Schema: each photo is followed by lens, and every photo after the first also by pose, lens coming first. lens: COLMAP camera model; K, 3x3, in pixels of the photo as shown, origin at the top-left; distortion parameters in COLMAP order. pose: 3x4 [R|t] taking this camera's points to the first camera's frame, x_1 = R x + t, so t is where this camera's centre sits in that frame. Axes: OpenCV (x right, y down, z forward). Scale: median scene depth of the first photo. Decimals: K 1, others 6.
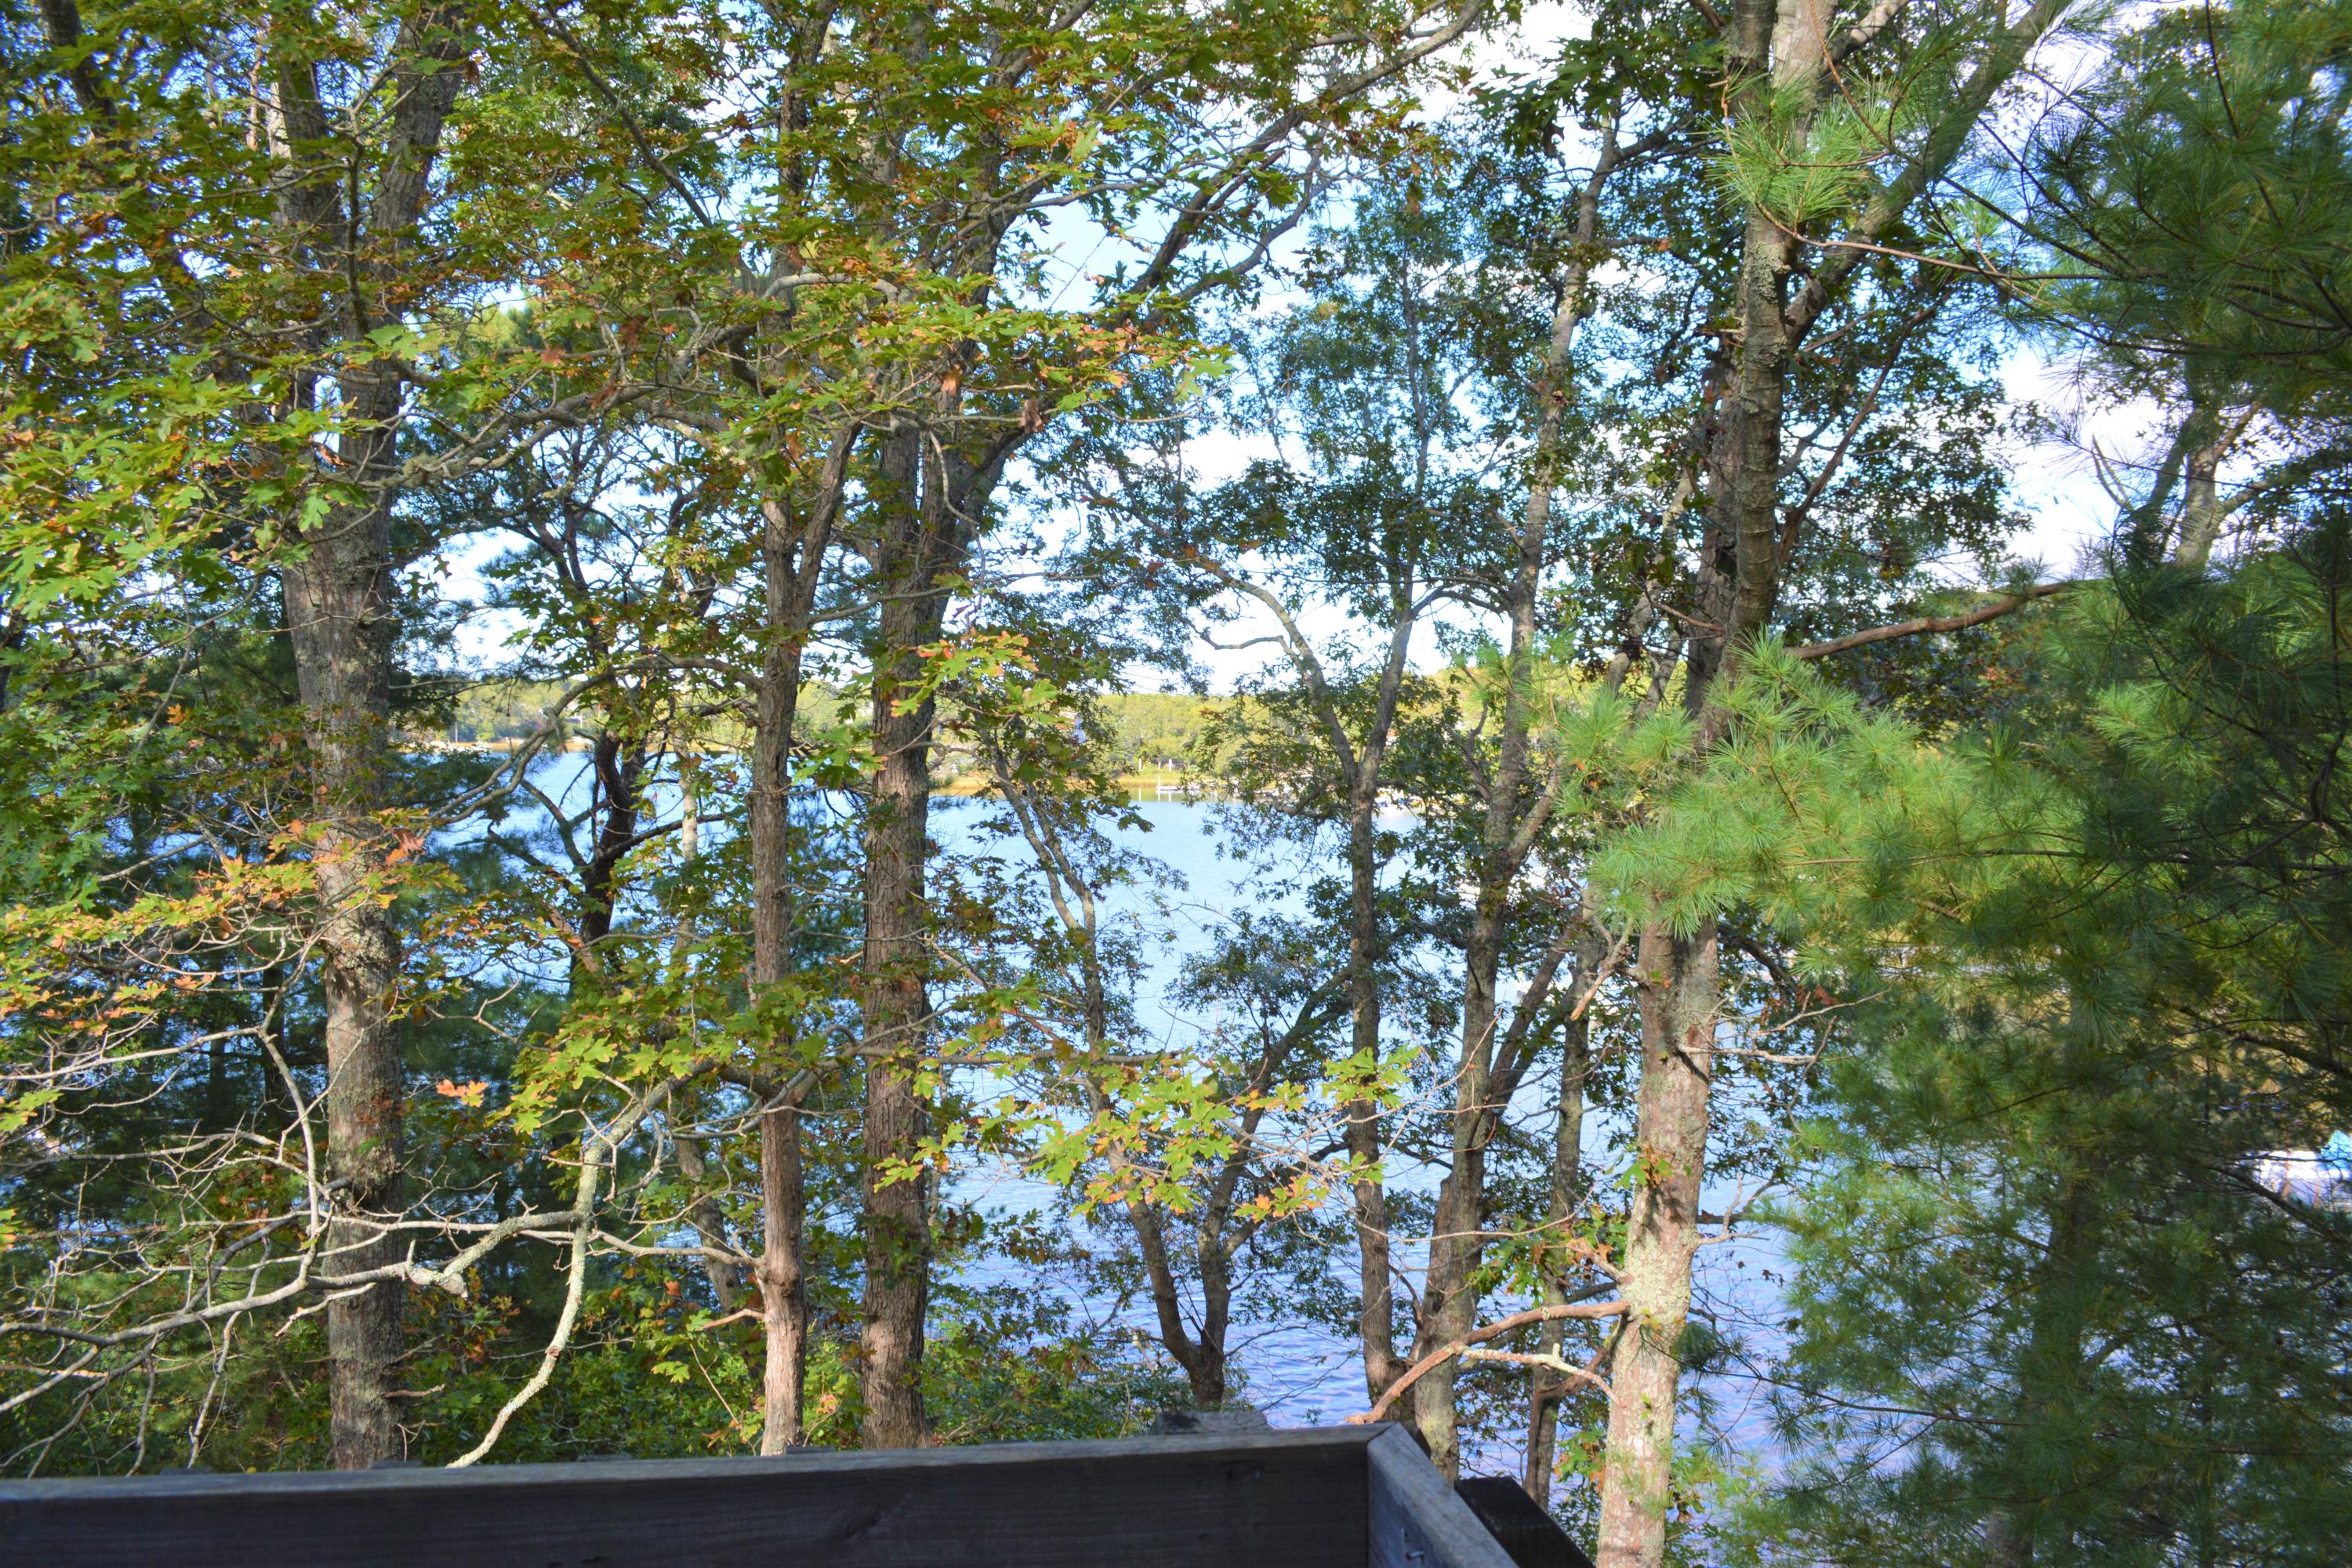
lens RADIAL K [[1849.4, 0, 1175.7], [0, 1849.4, 783.7], [0, 0, 1]] dist [-0.085559, 0.016384]
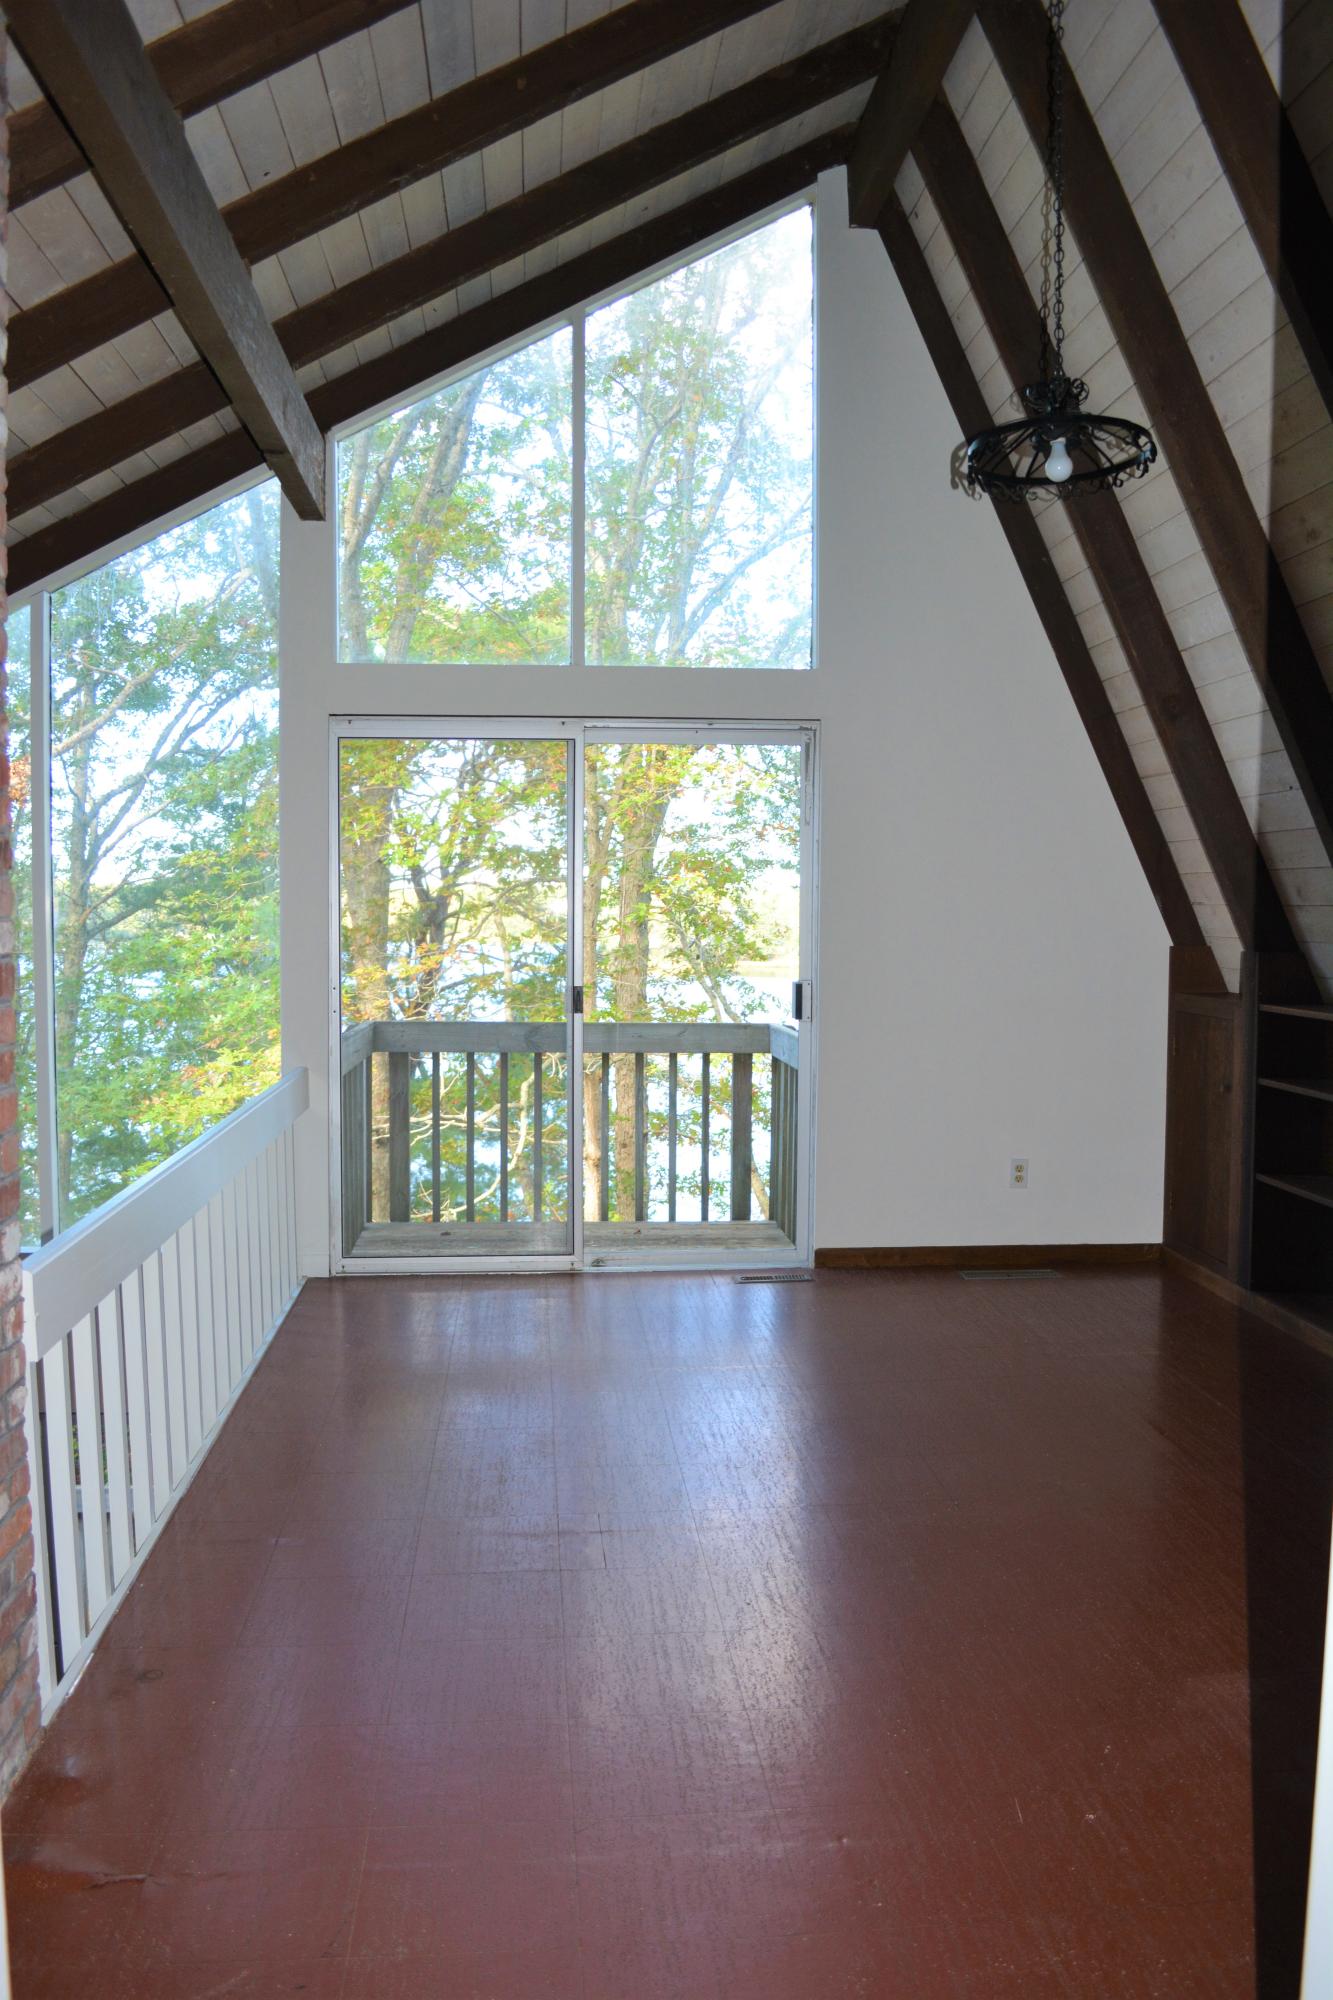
lens RADIAL K [[1572.6, 0, 666.5], [0, 1572.6, 1004.1], [0, 0, 1]] dist [-0.085559, 0.016384]
pose [[0.995079, -0.001362, -0.099071, 0.023007], [0.003793, 0.999696, 0.024351, 0.013523], [0.099008, -0.024607, 0.994782, -0.328101]]
